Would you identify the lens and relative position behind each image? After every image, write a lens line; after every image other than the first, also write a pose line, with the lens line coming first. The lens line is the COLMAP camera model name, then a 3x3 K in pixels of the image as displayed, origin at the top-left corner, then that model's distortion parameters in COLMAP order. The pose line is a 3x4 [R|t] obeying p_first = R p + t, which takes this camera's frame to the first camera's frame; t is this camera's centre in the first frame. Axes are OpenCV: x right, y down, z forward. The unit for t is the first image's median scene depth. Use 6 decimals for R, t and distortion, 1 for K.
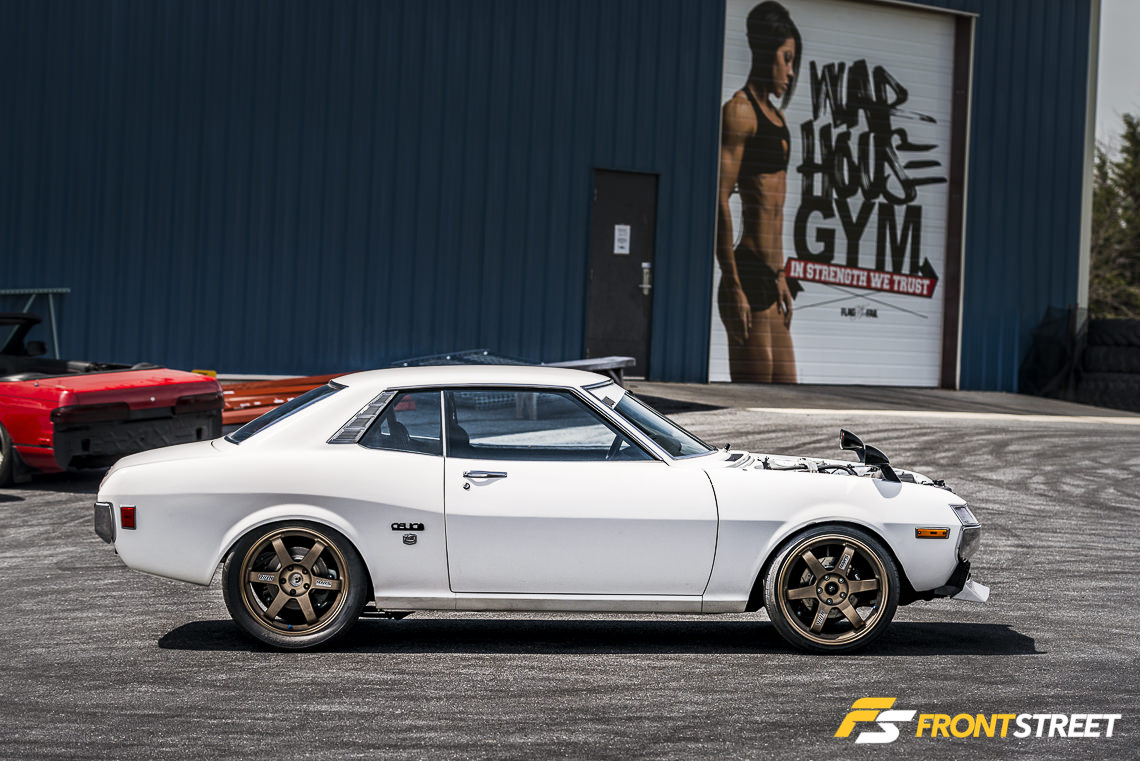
lens RADIAL K [[3262.0, 0, 570.8], [0, 3262.0, 379.8], [0, 0, 1]] dist [0.195349, 0.000000]
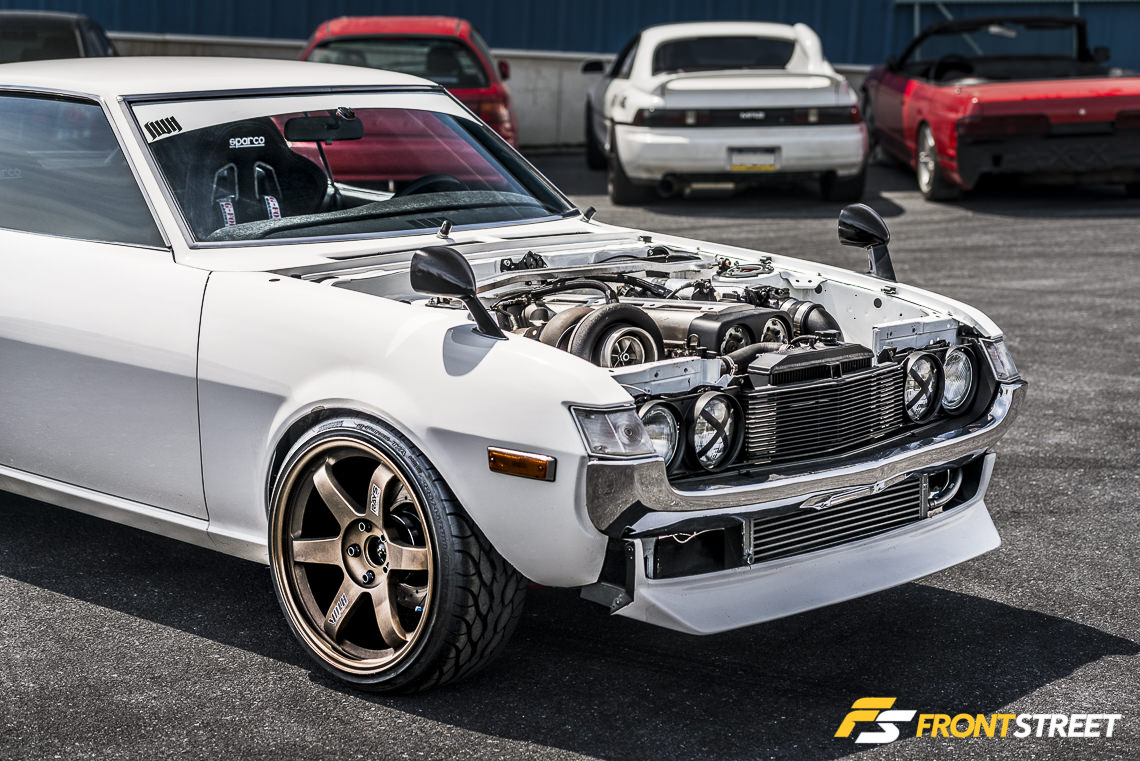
lens RADIAL K [[2246.7, 0, 569.3], [0, 2246.7, 379.5], [0, 0, 1]] dist [-0.060731, 0.000000]
pose [[0.720364, 0.118051, -0.683477, 0.316947], [-0.028399, 0.989603, 0.140993, -0.006172], [0.693015, -0.082157, 0.716227, 0.795546]]
